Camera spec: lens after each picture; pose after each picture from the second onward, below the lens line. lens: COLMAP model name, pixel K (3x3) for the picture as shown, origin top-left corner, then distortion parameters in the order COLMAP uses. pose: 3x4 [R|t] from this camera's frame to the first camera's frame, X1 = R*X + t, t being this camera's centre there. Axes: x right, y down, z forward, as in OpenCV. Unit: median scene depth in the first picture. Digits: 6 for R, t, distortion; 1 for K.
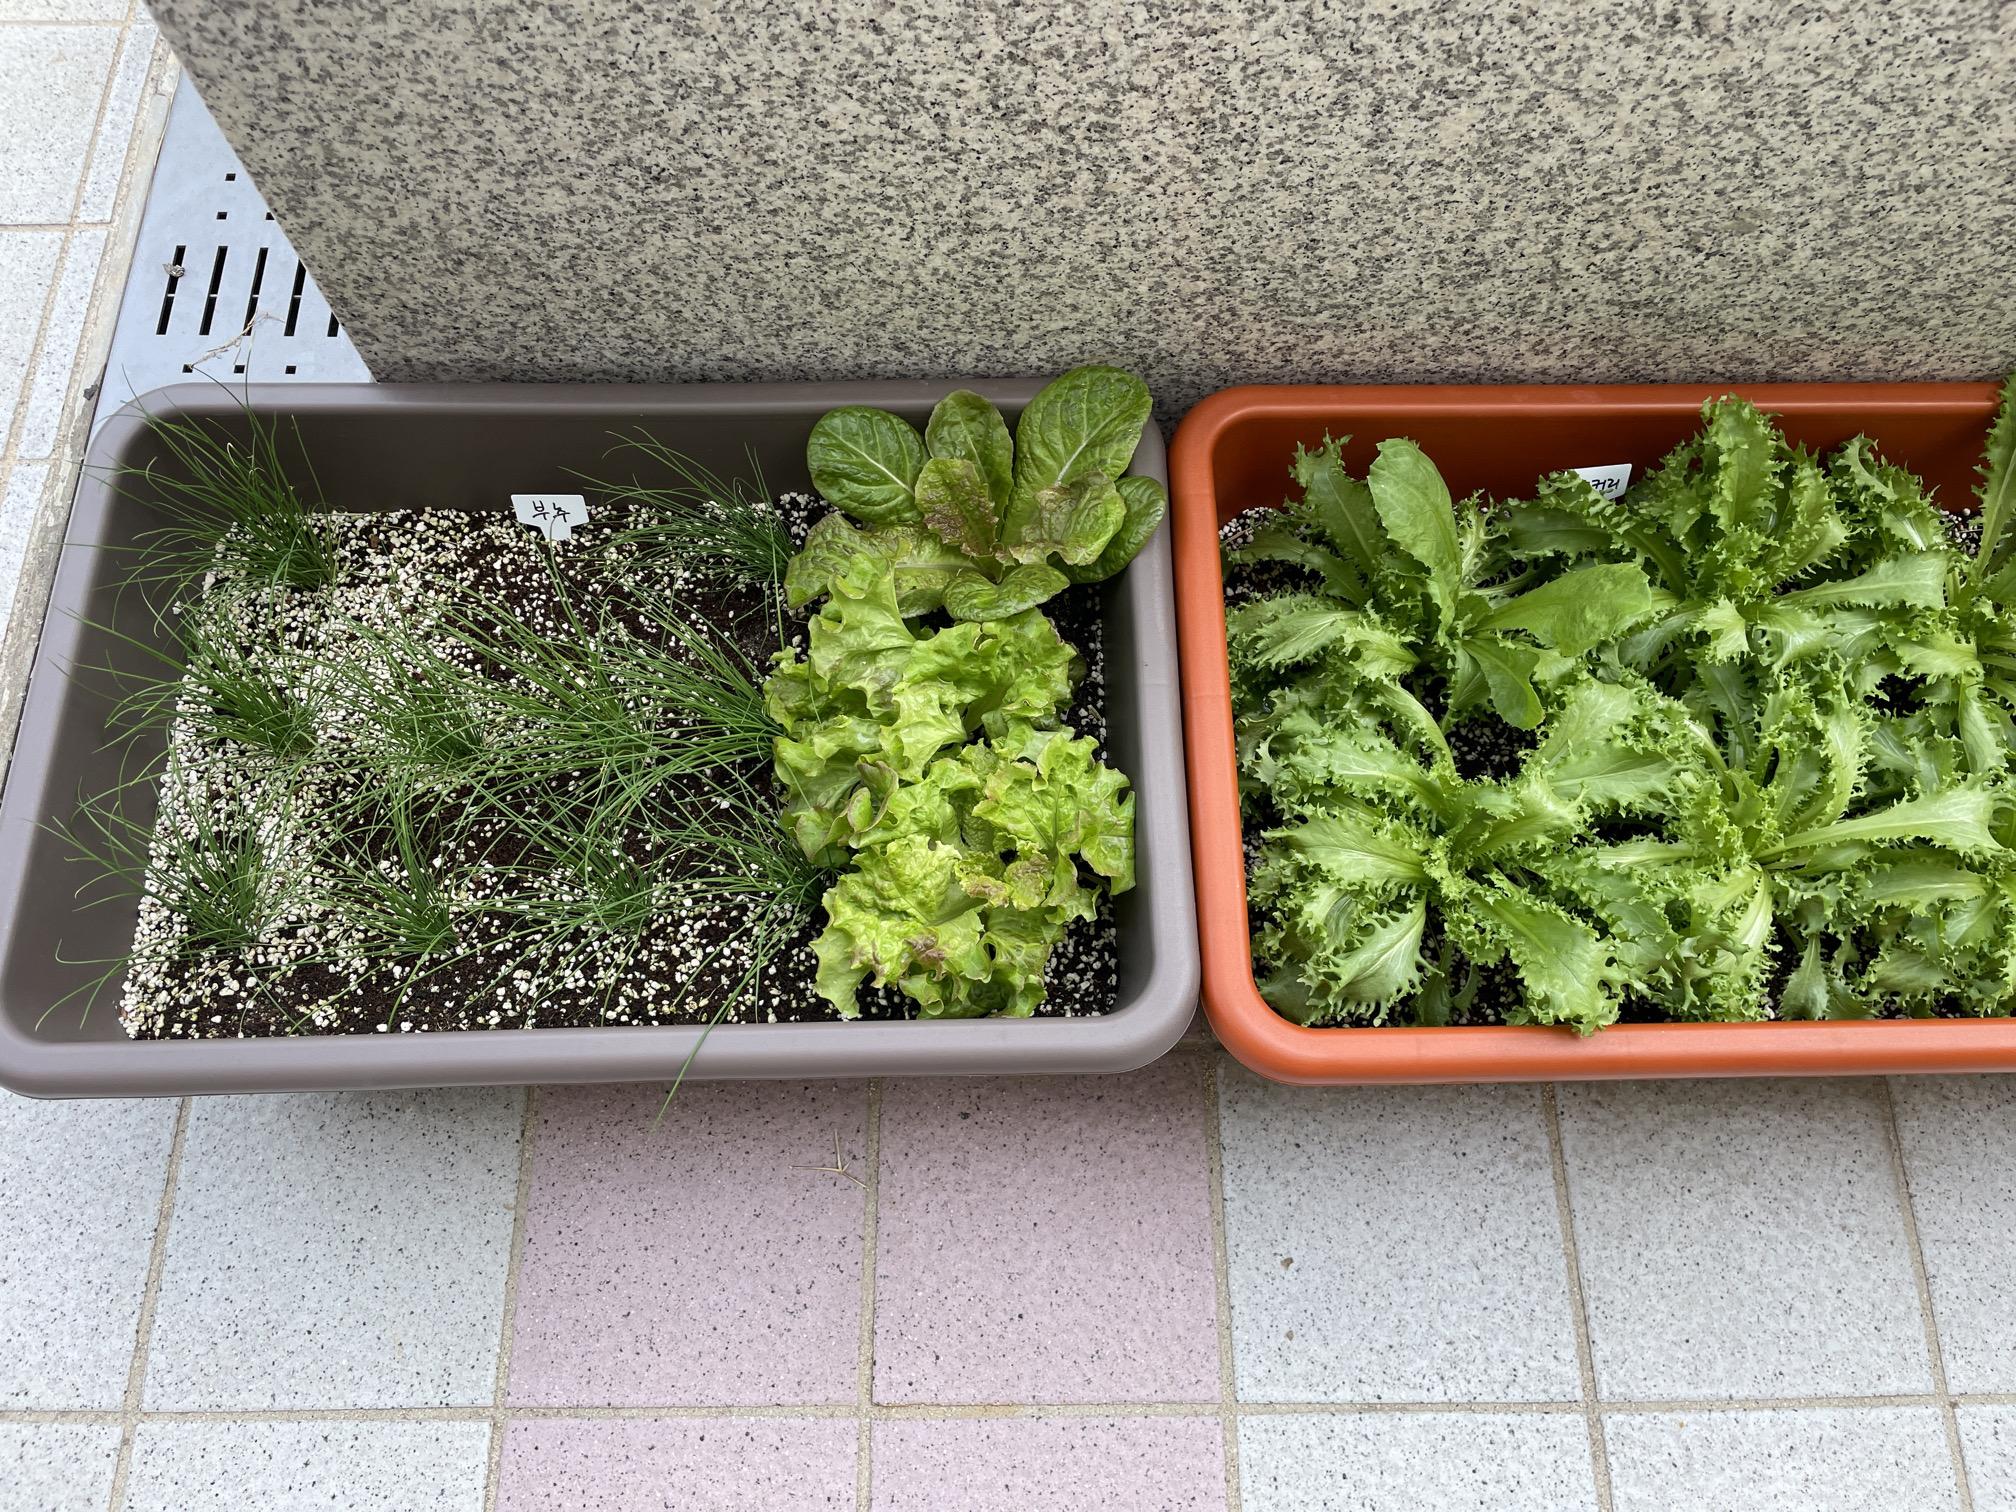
lens RADIAL K [[1701.2, 0, 1008.0], [0, 1701.2, 756.0], [0, 0, 1]] dist [0.108454, -0.186730]
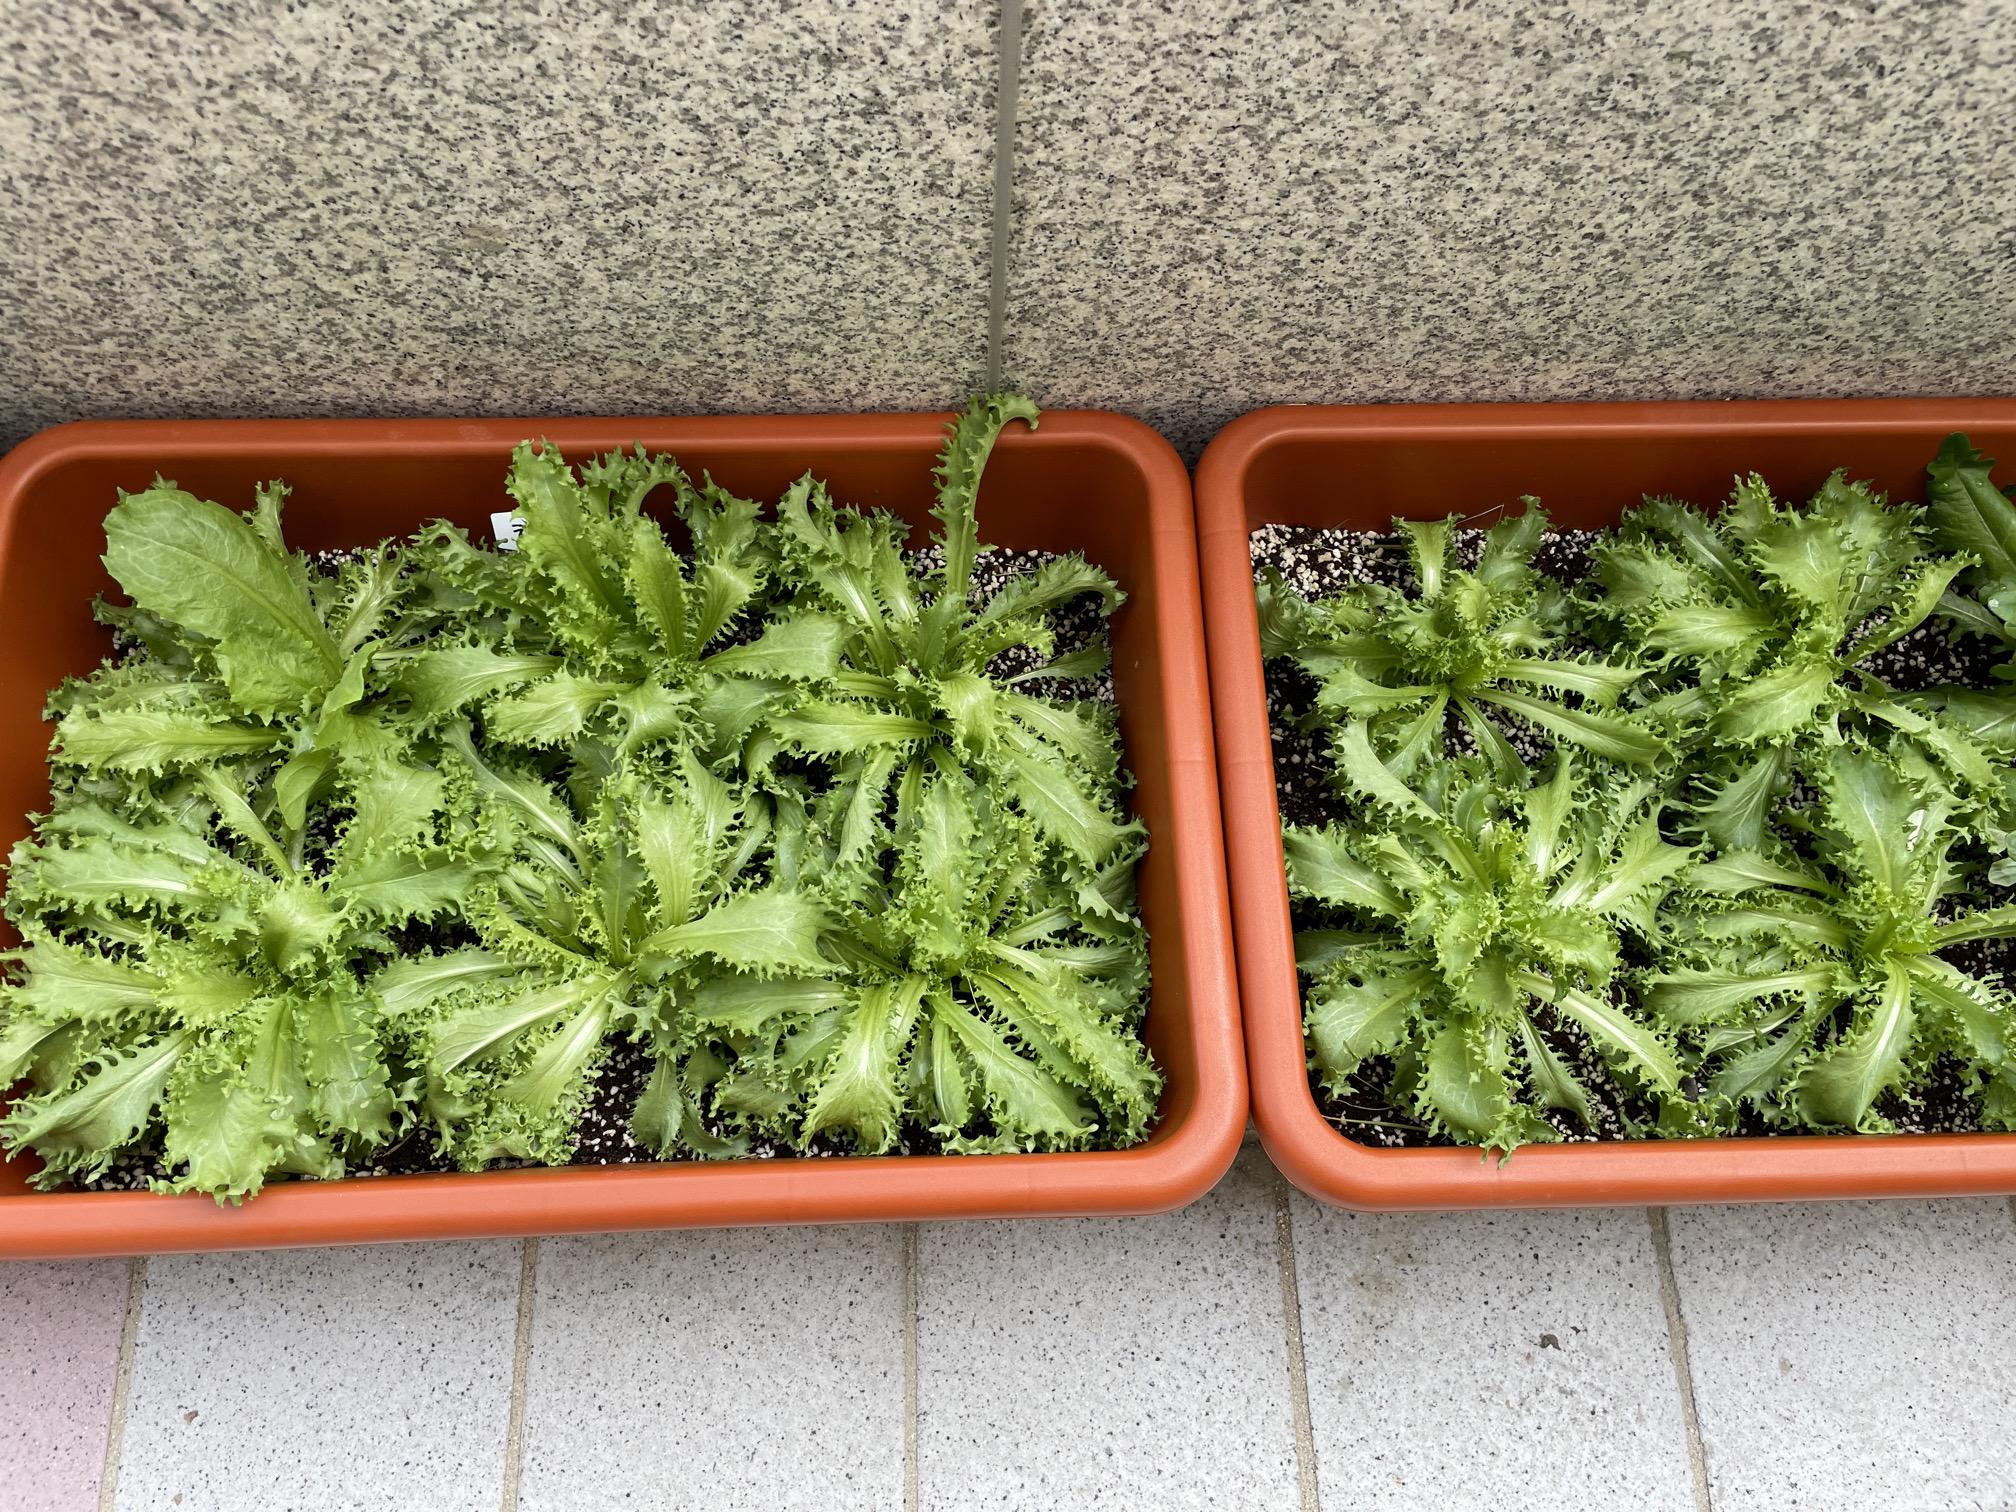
lens RADIAL K [[1701.2, 0, 1008.0], [0, 1701.2, 756.0], [0, 0, 1]] dist [0.108454, -0.186730]
pose [[0.999852, -0.014360, 0.009526, 0.580921], [0.014103, 0.999549, 0.026530, -0.062729], [-0.009903, -0.026392, 0.999603, 0.116831]]
